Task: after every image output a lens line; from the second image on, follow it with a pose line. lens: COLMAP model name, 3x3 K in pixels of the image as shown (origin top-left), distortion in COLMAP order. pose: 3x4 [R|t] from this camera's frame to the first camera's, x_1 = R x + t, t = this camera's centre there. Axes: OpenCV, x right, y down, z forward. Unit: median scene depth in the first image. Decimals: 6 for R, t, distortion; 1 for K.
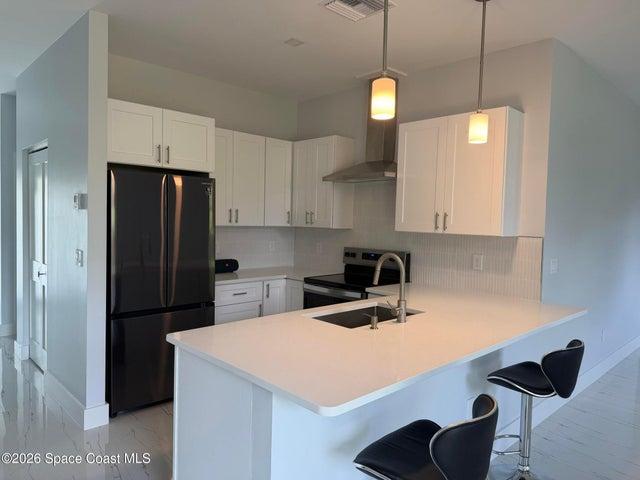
lens RADIAL K [[446.4, 0, 320.0], [0, 446.4, 240.0], [0, 0, 1]] dist [0.000231, -0.000015]
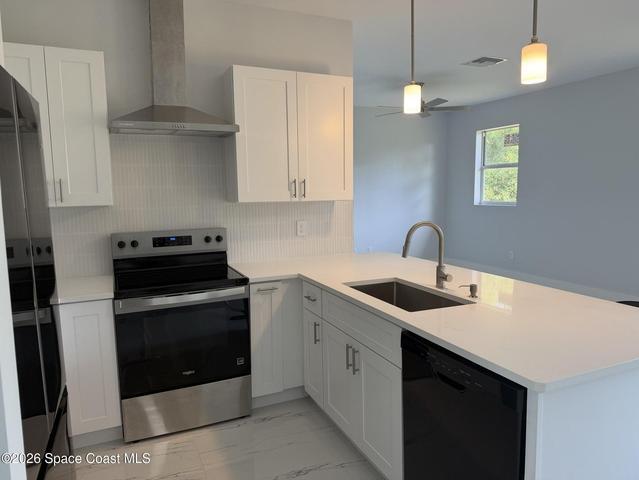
lens RADIAL K [[427.5, 0, 319.5], [0, 427.5, 240.0], [0, 0, 1]] dist [-0.003210, -0.000685]
pose [[0.314526, -0.136413, 0.939396, -0.550557], [0.067634, 0.990326, 0.121164, -0.038823], [-0.946836, 0.025426, 0.320709, 0.647897]]
